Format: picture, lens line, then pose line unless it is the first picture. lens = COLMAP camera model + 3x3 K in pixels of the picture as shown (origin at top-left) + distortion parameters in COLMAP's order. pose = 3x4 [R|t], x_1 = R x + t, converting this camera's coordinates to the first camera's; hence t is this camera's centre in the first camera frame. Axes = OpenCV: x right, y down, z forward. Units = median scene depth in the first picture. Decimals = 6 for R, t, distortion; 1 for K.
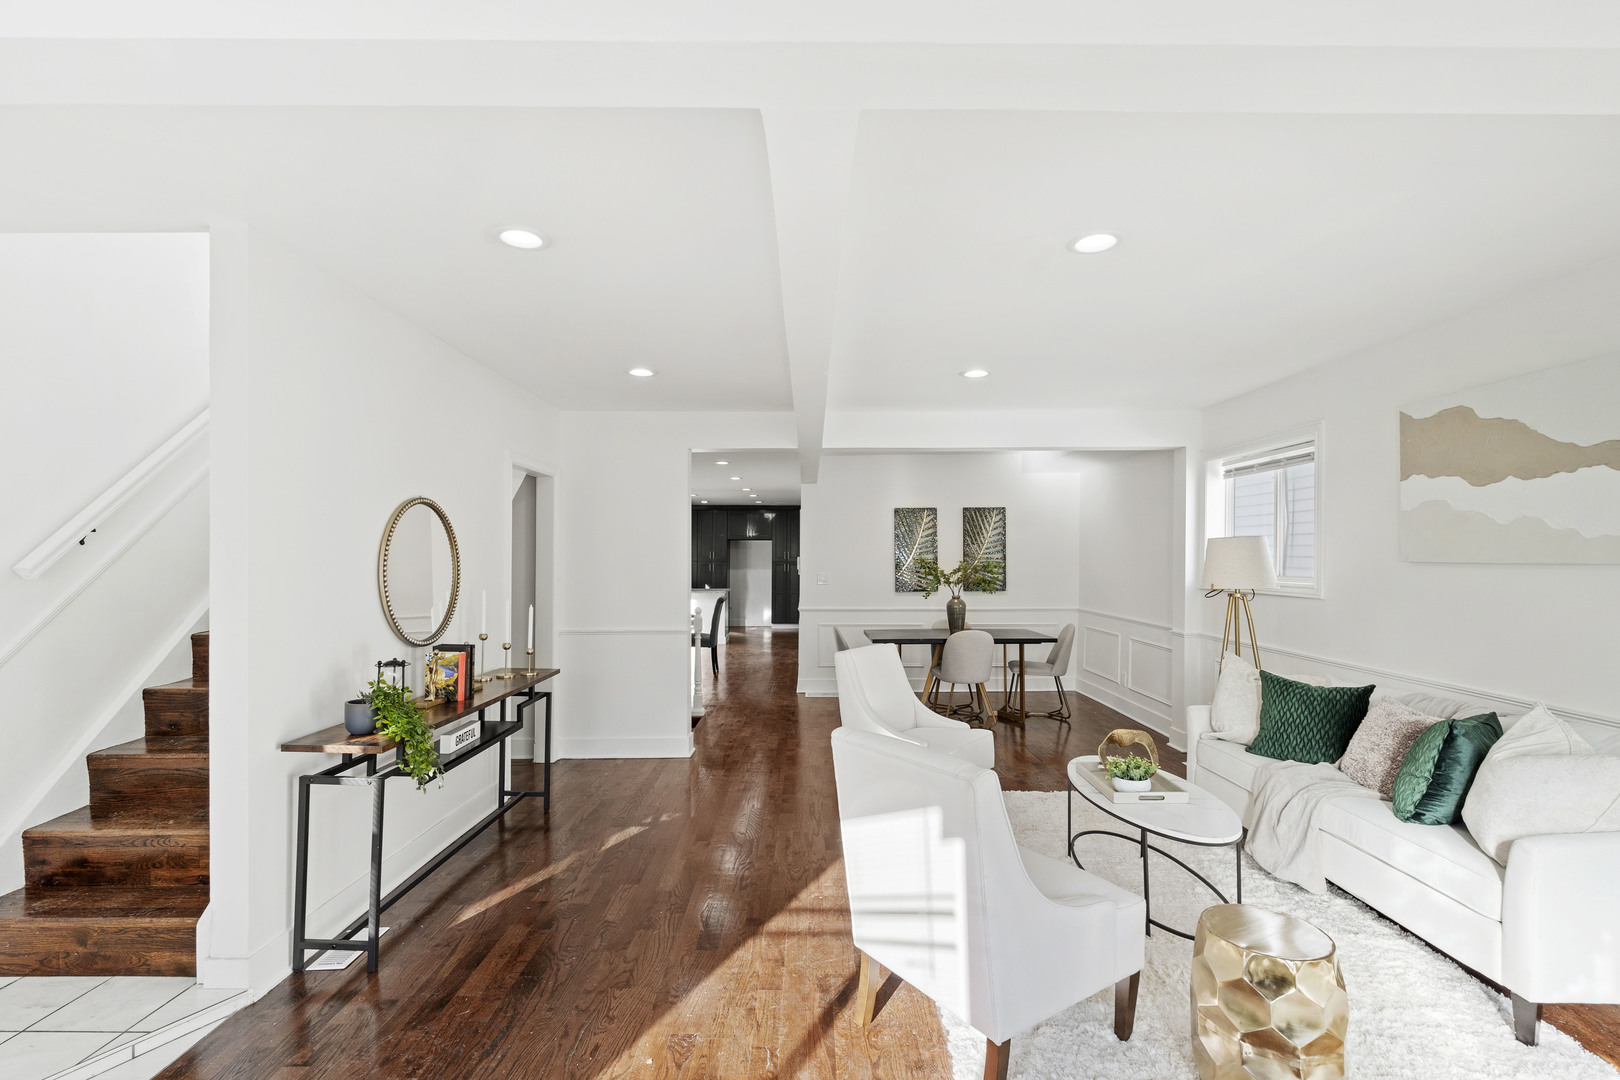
lens RADIAL K [[737.1, 0, 810.0], [0, 737.1, 540.0], [0, 0, 1]] dist [-0.001736, 0.000166]
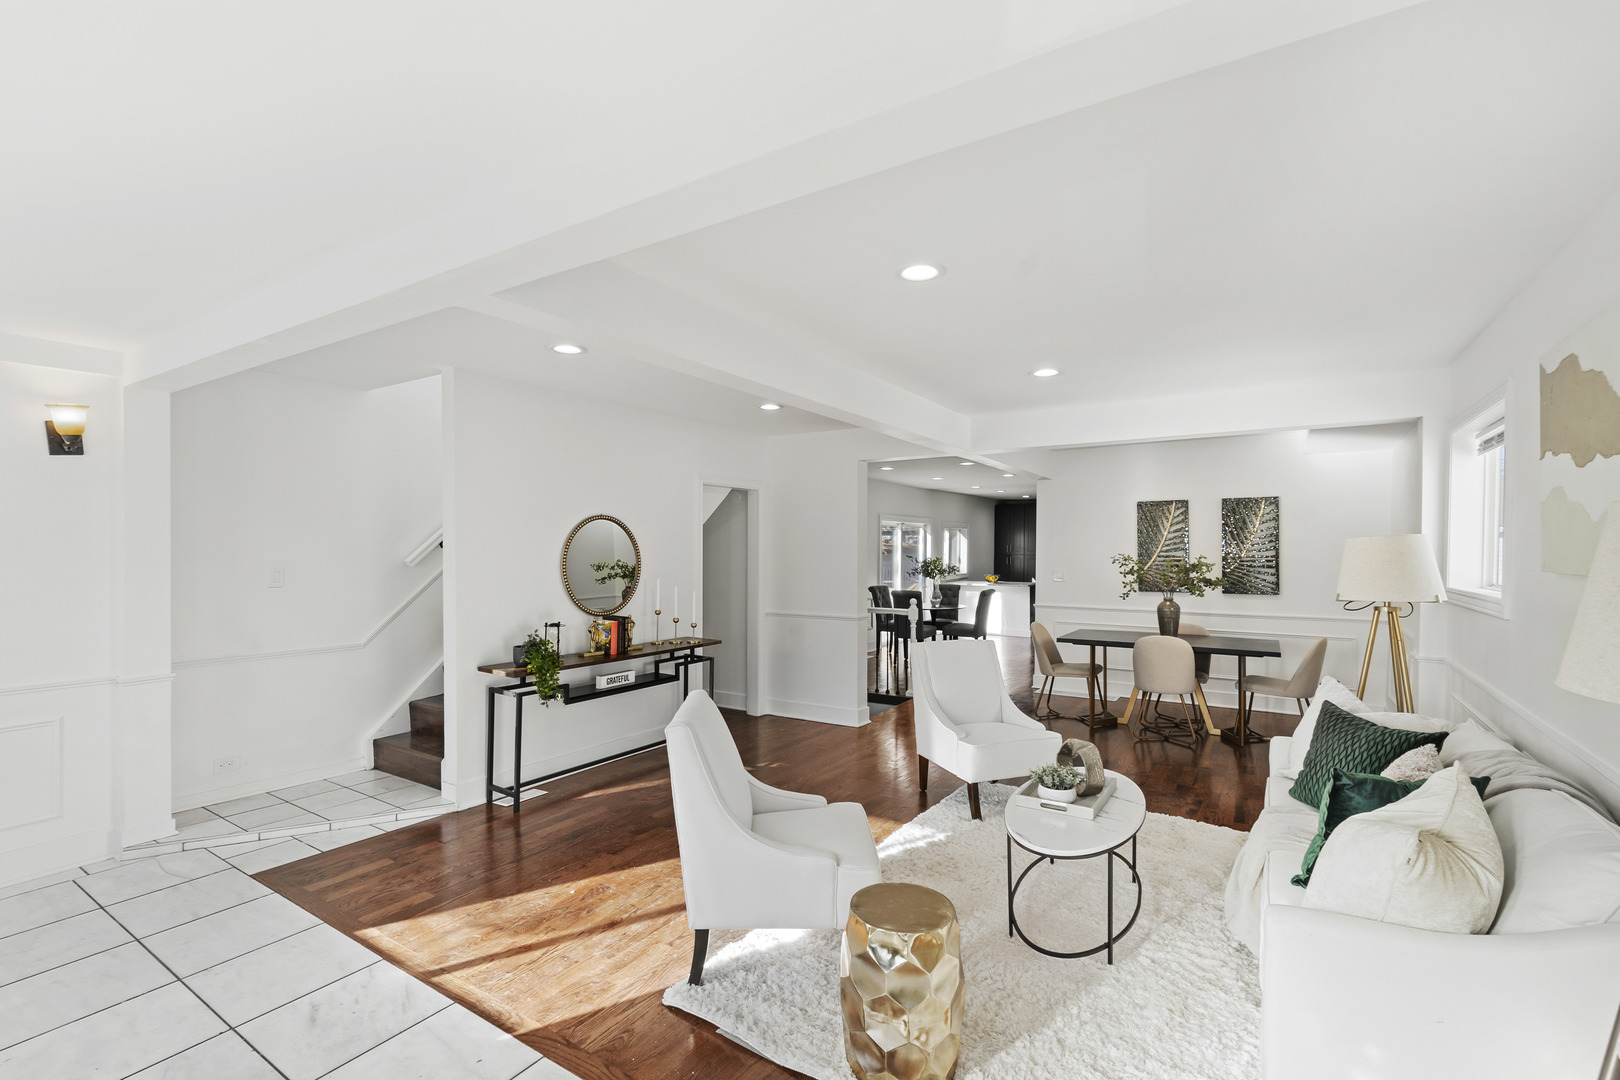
lens RADIAL K [[722.3, 0, 810.0], [0, 722.3, 540.0], [0, 0, 1]] dist [0.009727, 0.000053]
pose [[0.840615, -0.004252, -0.541616, 0.487512], [0.010324, 0.999913, 0.008174, -0.012392], [0.541534, -0.012463, 0.840586, 0.007991]]
